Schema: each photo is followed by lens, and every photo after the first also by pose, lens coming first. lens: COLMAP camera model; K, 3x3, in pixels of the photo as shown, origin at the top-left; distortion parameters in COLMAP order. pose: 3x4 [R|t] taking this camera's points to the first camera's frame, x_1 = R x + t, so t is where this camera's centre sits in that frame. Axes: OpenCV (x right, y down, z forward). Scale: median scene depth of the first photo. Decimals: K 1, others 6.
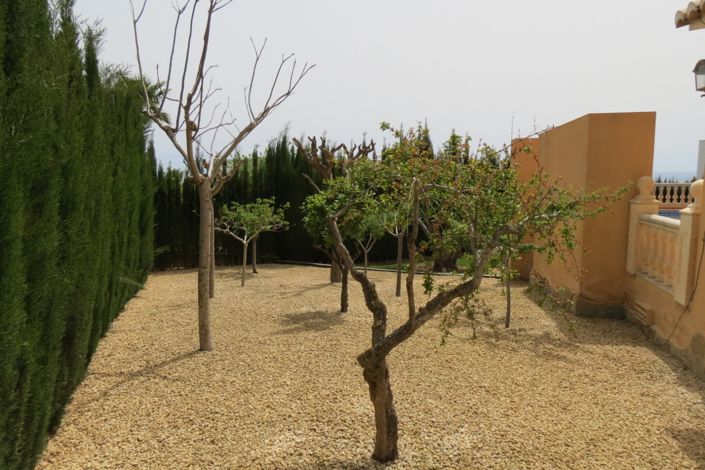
lens RADIAL K [[495.0, 0, 347.8], [0, 495.0, 231.7], [0, 0, 1]] dist [-0.034866, 0.001670]
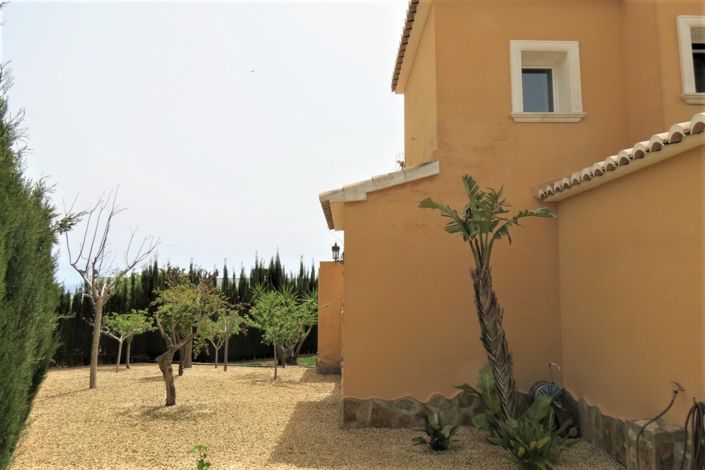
lens RADIAL K [[495.0, 0, 347.8], [0, 495.0, 231.7], [0, 0, 1]] dist [-0.034866, 0.001670]
pose [[0.977122, 0.020816, 0.211657, 0.101320], [0.027300, 0.974689, -0.221892, 0.038961], [-0.210919, 0.222594, 0.951822, -0.444425]]
